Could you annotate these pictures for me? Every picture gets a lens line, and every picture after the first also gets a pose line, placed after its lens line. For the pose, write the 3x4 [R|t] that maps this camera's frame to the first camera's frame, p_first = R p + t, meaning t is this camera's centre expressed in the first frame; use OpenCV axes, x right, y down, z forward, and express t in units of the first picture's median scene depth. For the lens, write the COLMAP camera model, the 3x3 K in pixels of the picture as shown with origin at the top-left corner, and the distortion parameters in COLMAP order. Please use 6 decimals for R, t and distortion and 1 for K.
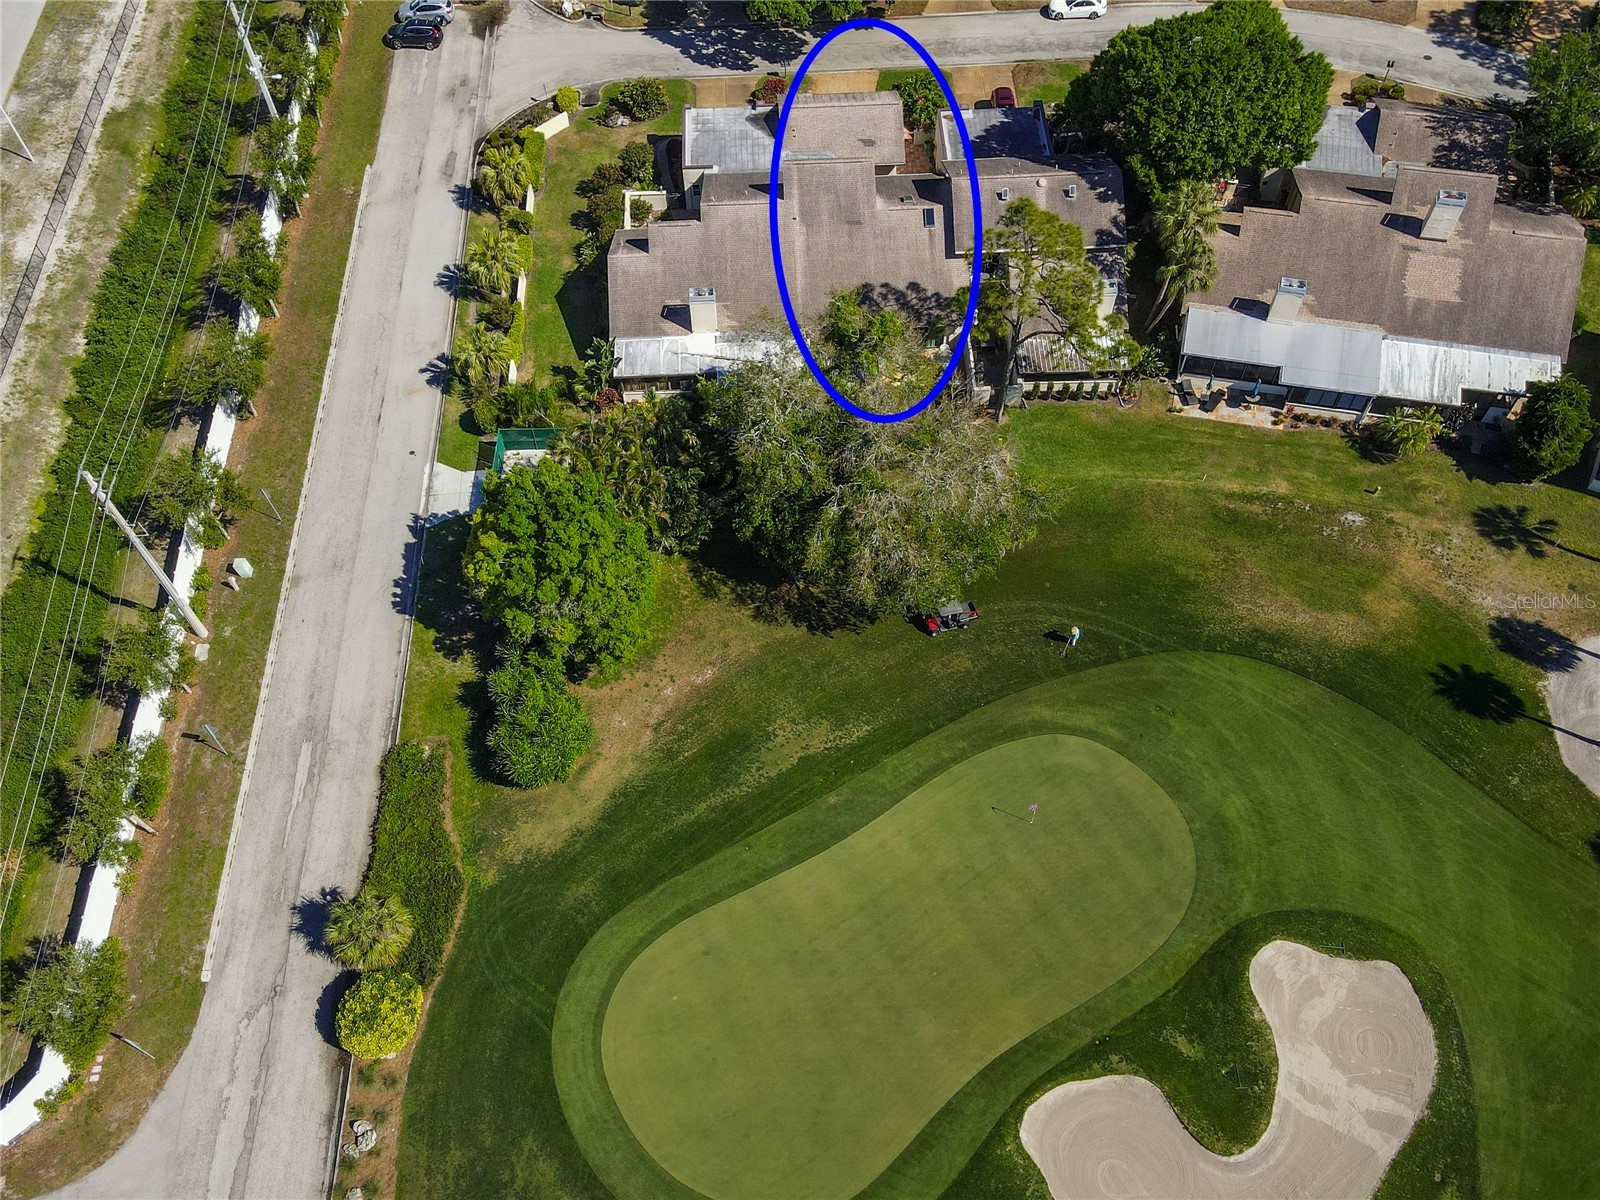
lens RADIAL K [[1000.6, 0, 800.0], [0, 1000.6, 600.0], [0, 0, 1]] dist [-0.003057, 0.036594]
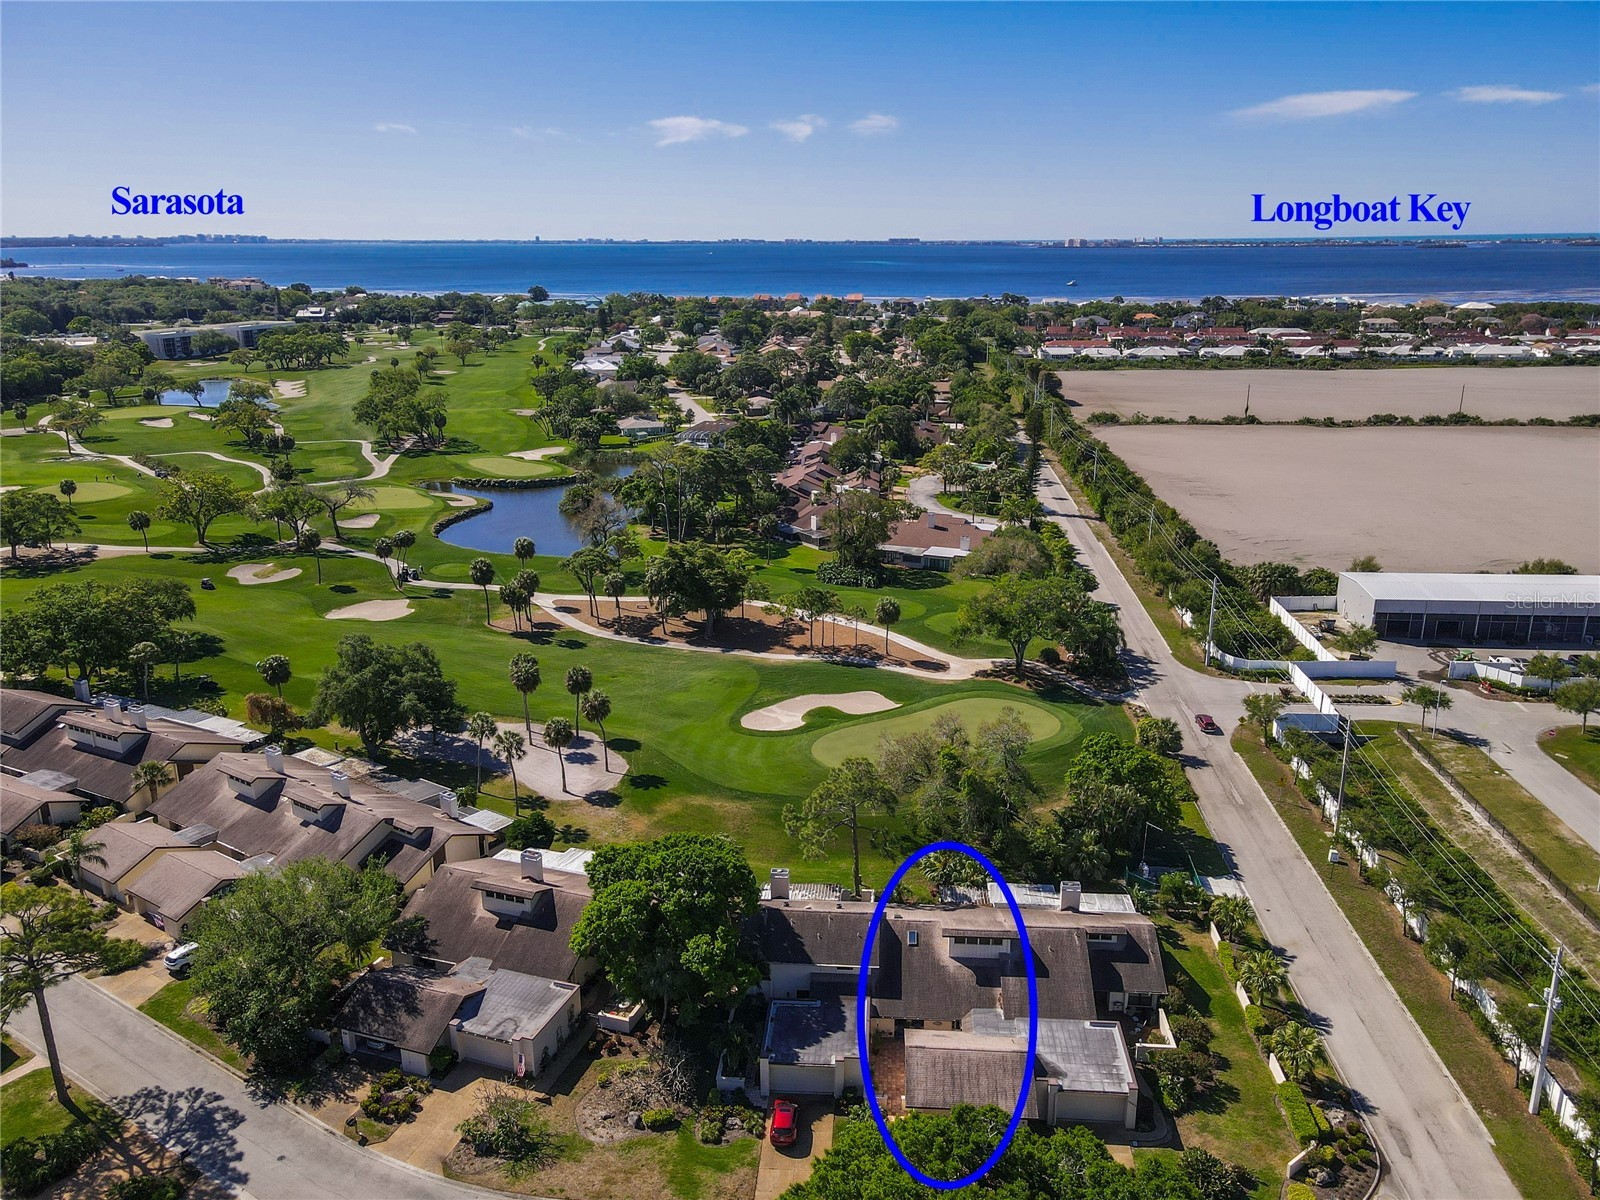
lens RADIAL K [[1106.3, 0, 800.0], [0, 1106.3, 600.0], [0, 0, 1]] dist [-0.063862, 0.046281]
pose [[-0.991826, -0.012999, 0.126932, 0.086689], [0.123928, 0.138683, 0.982552, -1.944816], [-0.030376, 0.990252, -0.135938, 0.862166]]
